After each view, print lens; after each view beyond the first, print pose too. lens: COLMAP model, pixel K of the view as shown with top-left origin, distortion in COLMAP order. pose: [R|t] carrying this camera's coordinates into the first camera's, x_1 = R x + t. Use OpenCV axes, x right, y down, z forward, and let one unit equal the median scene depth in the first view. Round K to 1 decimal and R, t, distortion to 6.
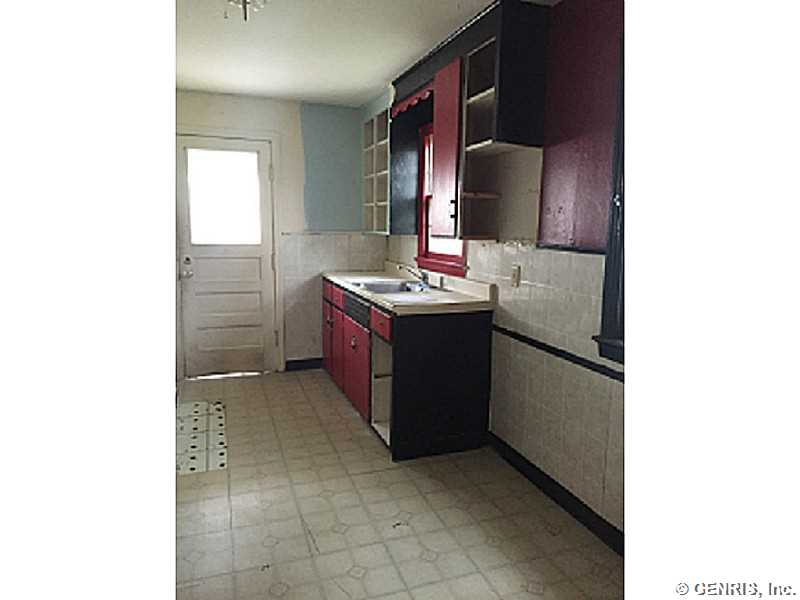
lens RADIAL K [[522.6, 0, 398.5], [0, 522.6, 300.4], [0, 0, 1]] dist [0.005662, -0.003526]
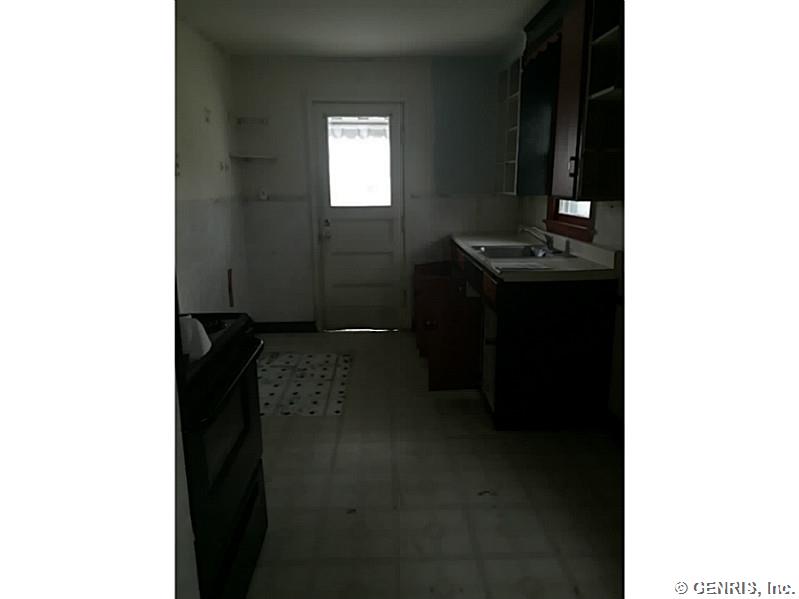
lens RADIAL K [[521.9, 0, 395.1], [0, 521.9, 299.8], [0, 0, 1]] dist [0.005662, -0.003526]
pose [[0.942705, 0.050870, -0.329728, 0.103928], [-0.025241, 0.996350, 0.081550, -0.009442], [0.332672, -0.068555, 0.940547, 0.025267]]
